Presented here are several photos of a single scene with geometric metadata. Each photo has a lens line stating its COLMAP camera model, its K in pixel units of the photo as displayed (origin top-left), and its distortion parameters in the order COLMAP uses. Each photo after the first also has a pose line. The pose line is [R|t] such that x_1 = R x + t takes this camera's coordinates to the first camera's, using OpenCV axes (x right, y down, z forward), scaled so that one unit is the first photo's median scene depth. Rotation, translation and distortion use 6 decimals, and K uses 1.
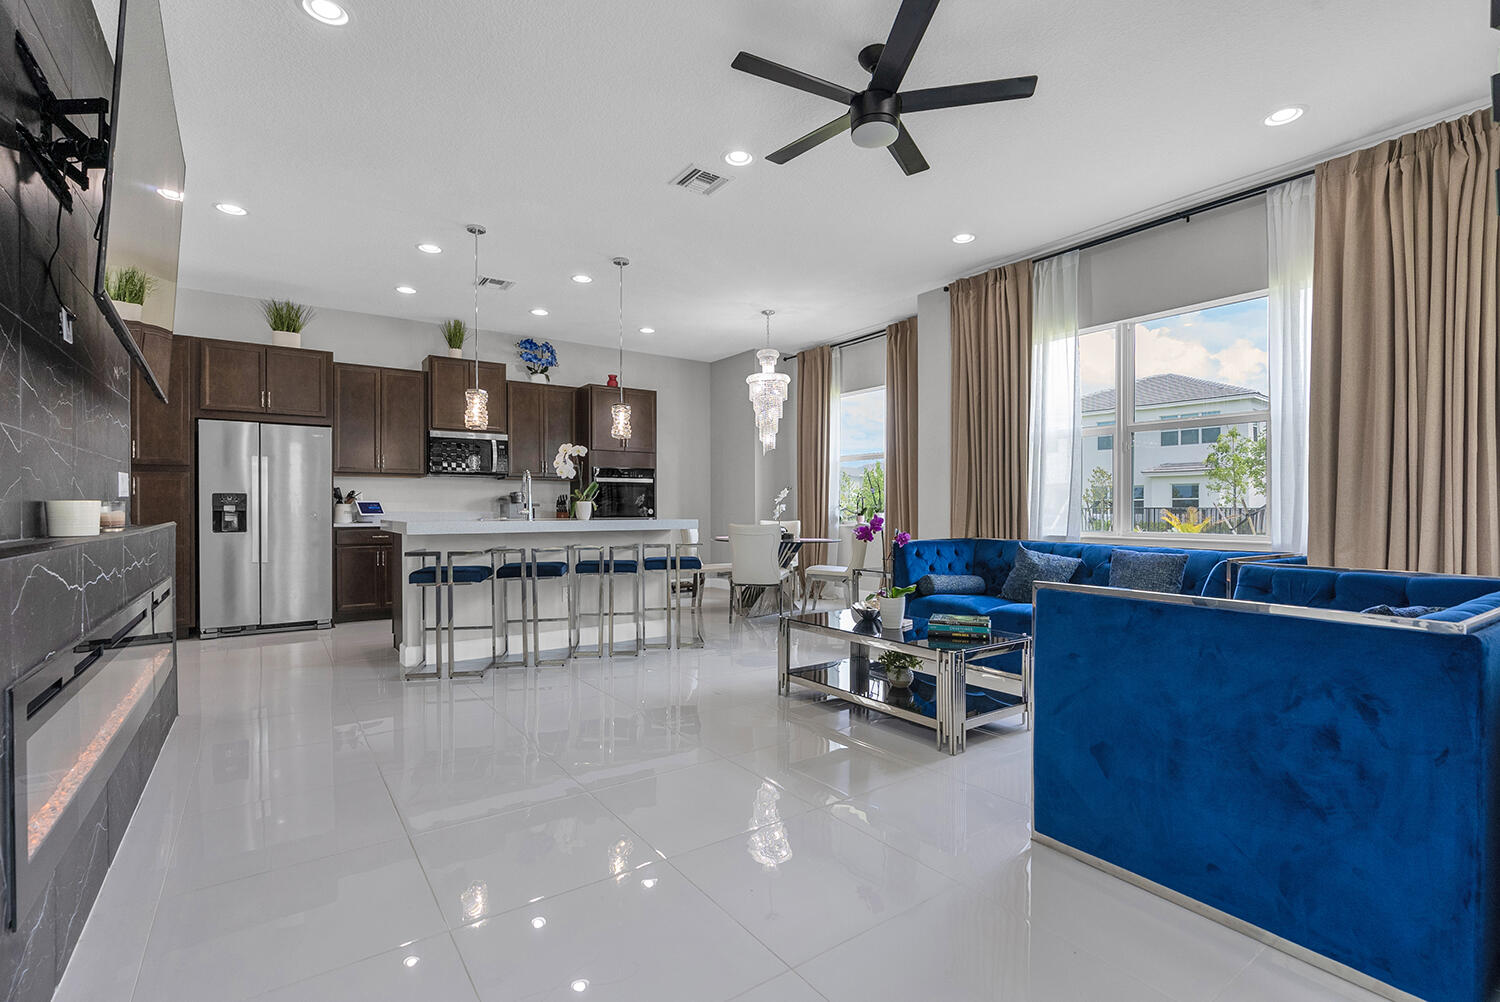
lens RADIAL K [[682.2, 0, 754.4], [0, 682.2, 511.3], [0, 0, 1]] dist [-0.010595, 0.004079]
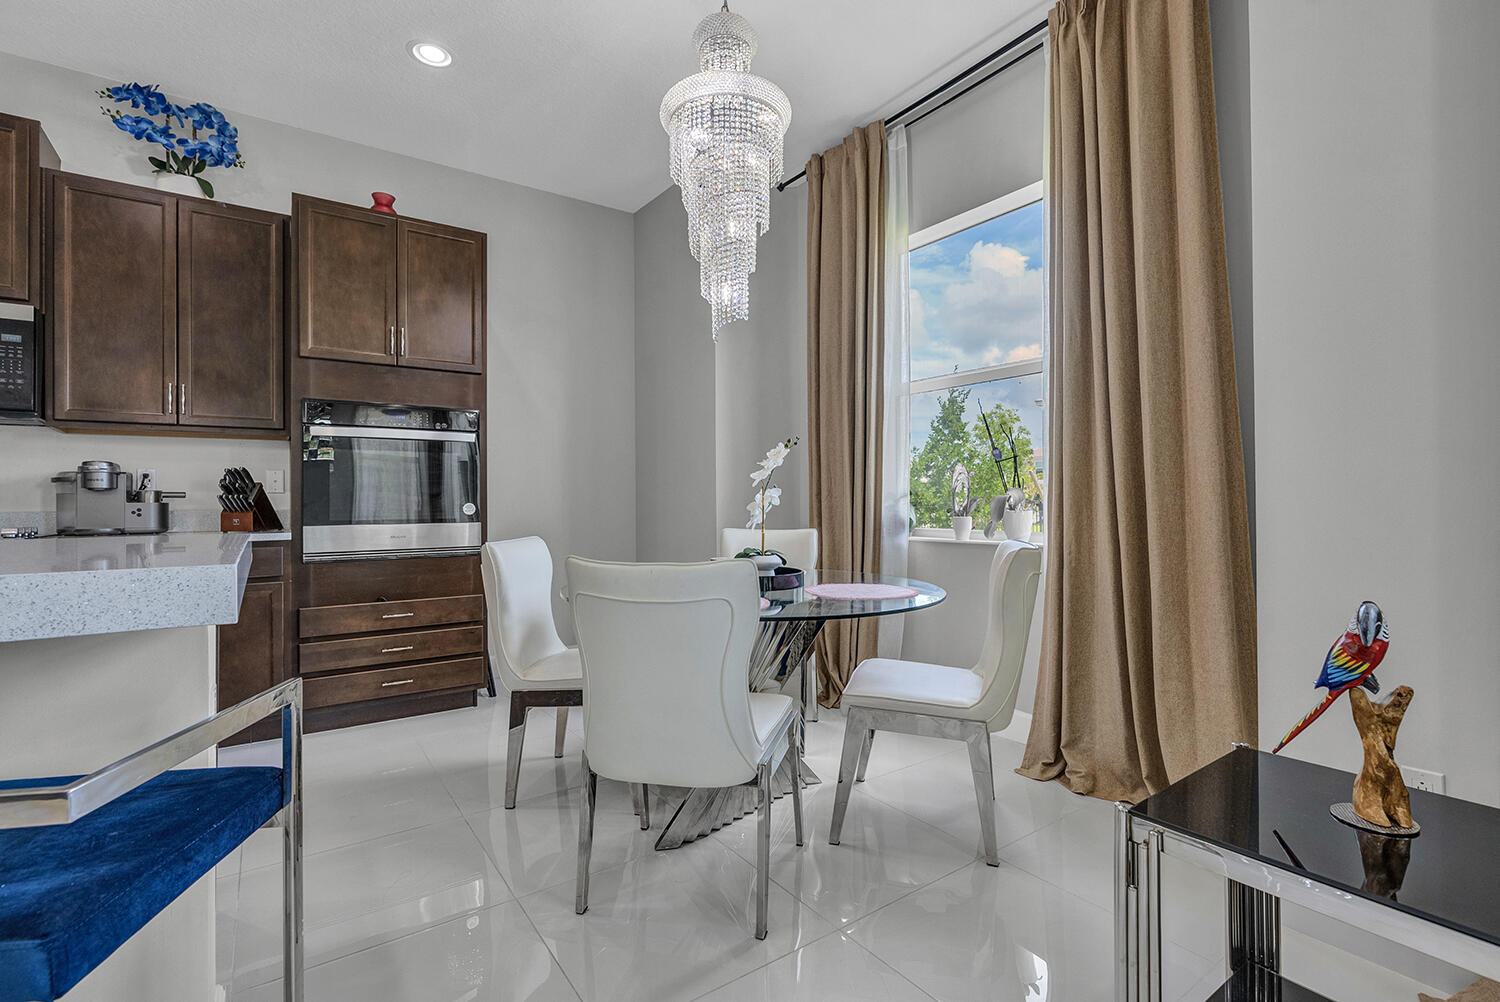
lens RADIAL K [[682.2, 0, 755.5], [0, 682.2, 500.9], [0, 0, 1]] dist [-0.010595, 0.004079]
pose [[0.999961, -0.004549, -0.007552, 0.045567], [0.004494, 0.999963, -0.007300, -0.001196], [0.007585, 0.007266, 0.999945, 0.819992]]
